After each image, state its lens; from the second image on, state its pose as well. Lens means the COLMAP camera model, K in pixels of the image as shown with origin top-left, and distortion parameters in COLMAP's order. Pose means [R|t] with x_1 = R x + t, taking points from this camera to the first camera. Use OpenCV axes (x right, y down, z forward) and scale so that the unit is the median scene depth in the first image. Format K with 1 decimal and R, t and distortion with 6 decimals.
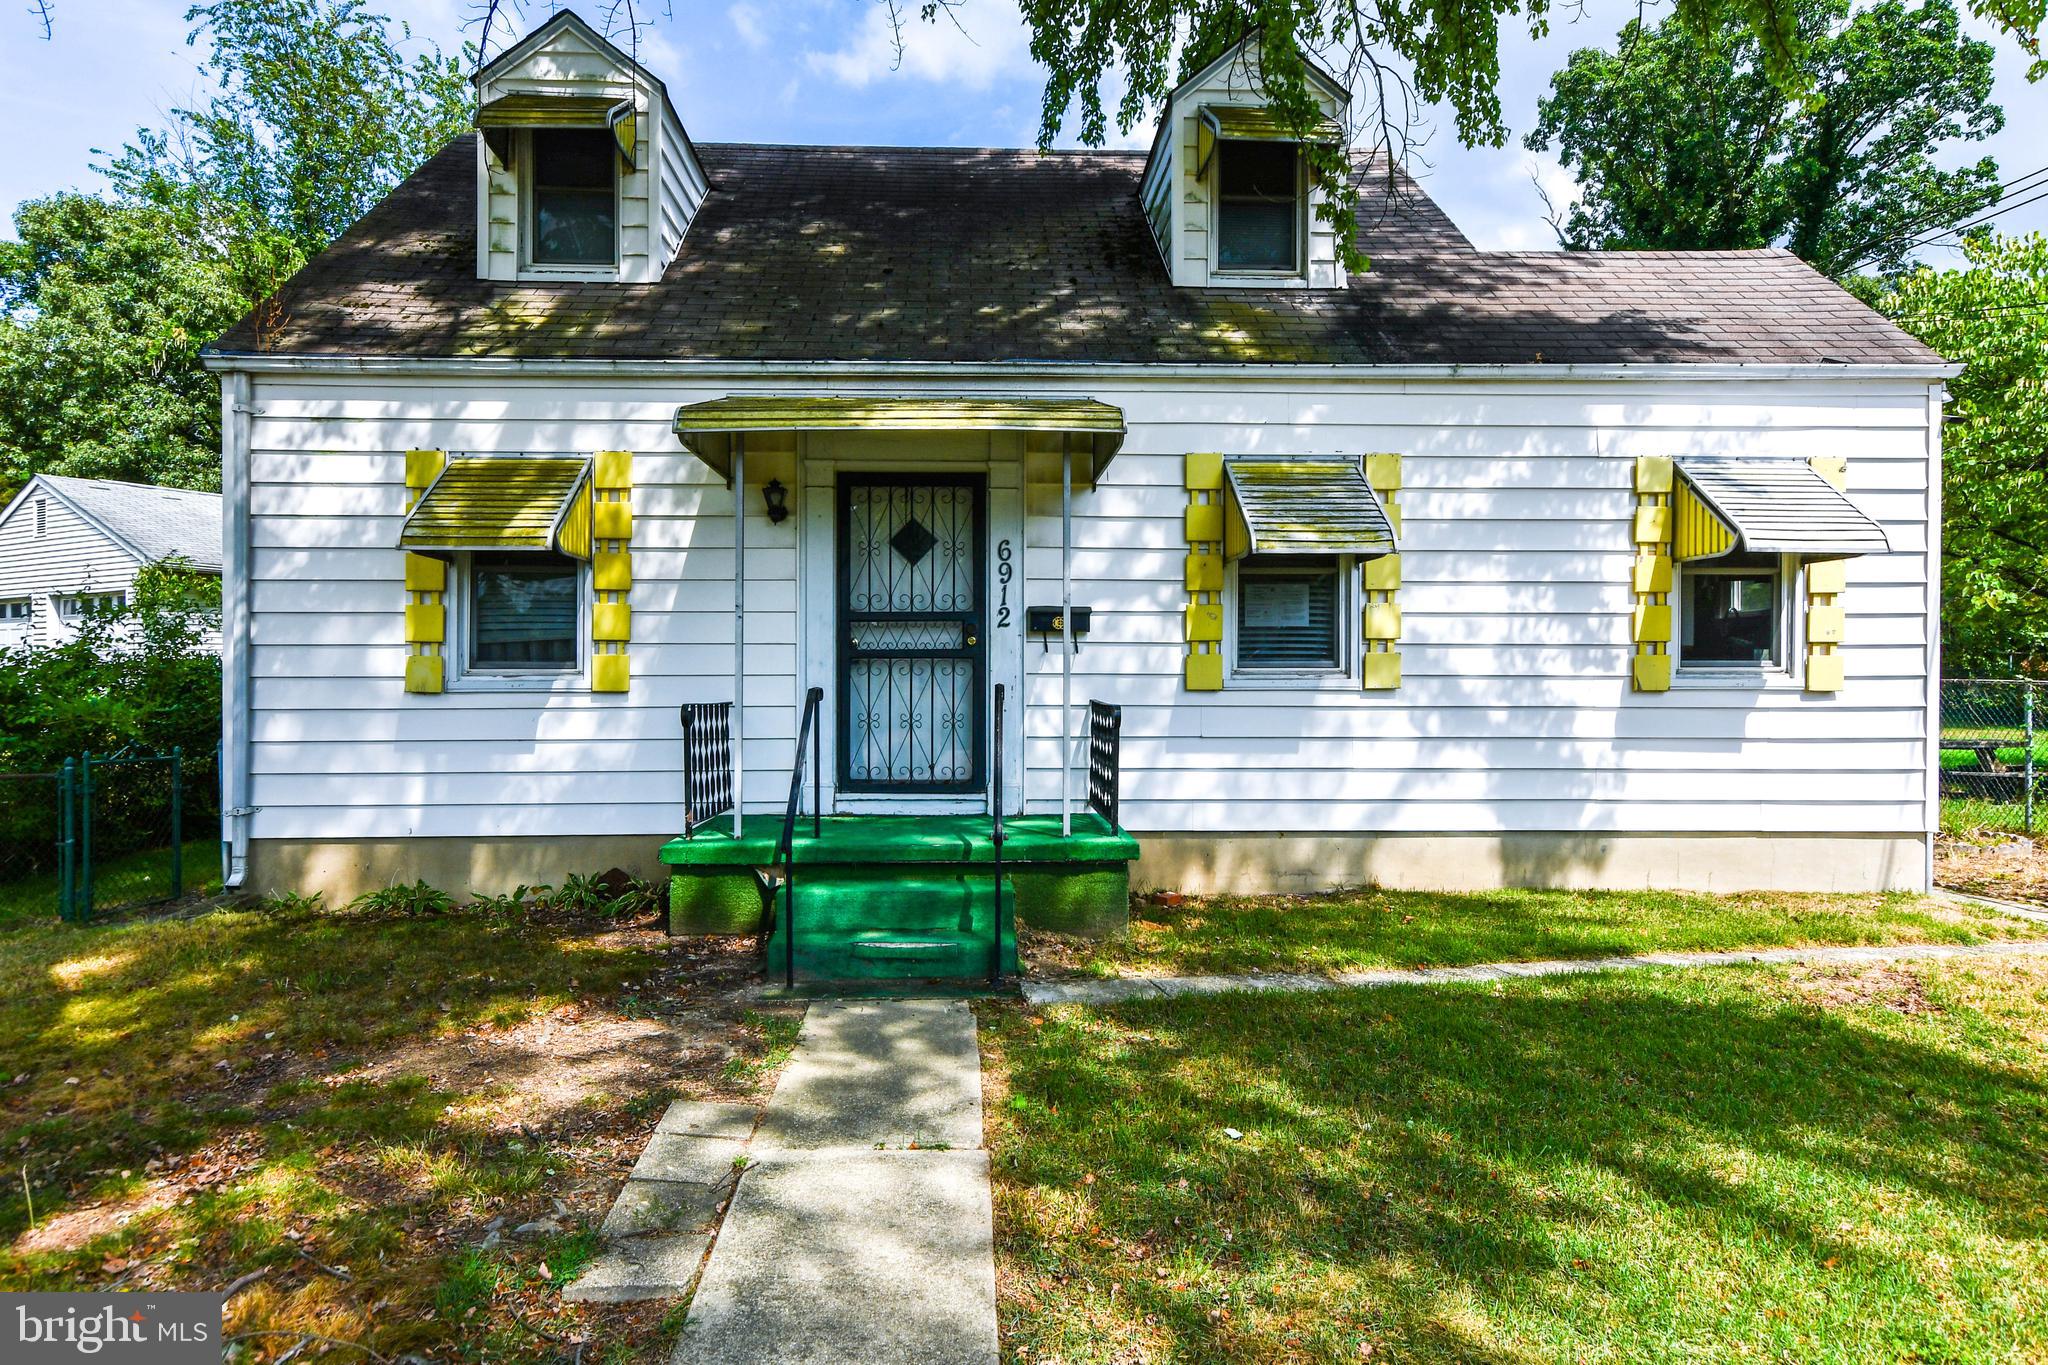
lens RADIAL K [[1266.1, 0, 1024.0], [0, 1266.1, 682.5], [0, 0, 1]] dist [-0.002594, 0.053606]
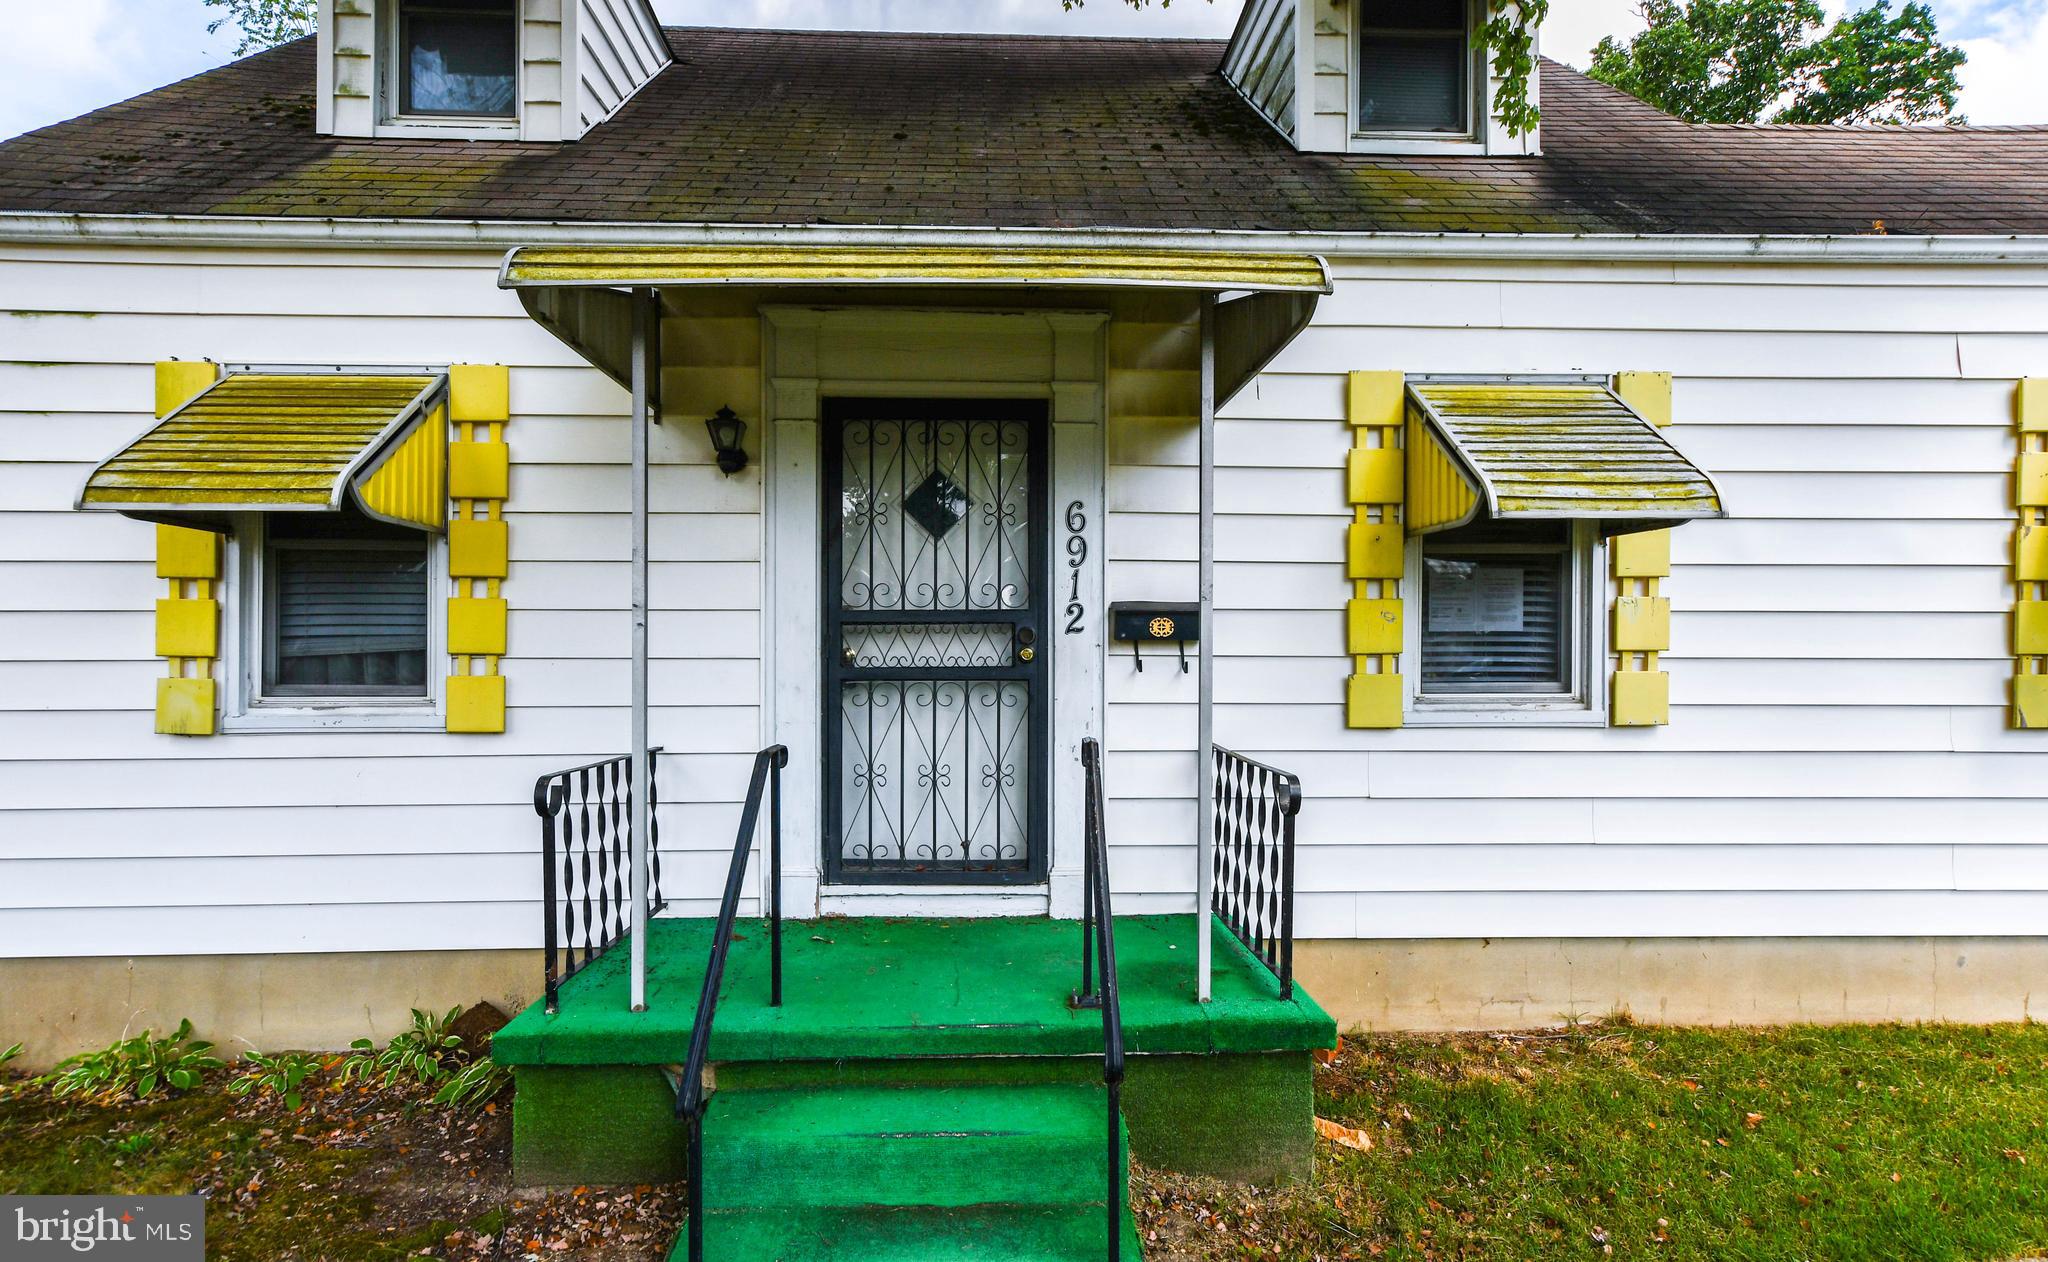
lens RADIAL K [[1072.3, 0, 1018.2], [0, 1072.3, 654.1], [0, 0, 1]] dist [0.009645, 0.000094]
pose [[0.999999, 0.000907, -0.000712, -0.044744], [-0.000906, 0.999997, 0.002202, -0.033931], [0.000714, -0.002201, 0.999997, 0.437946]]
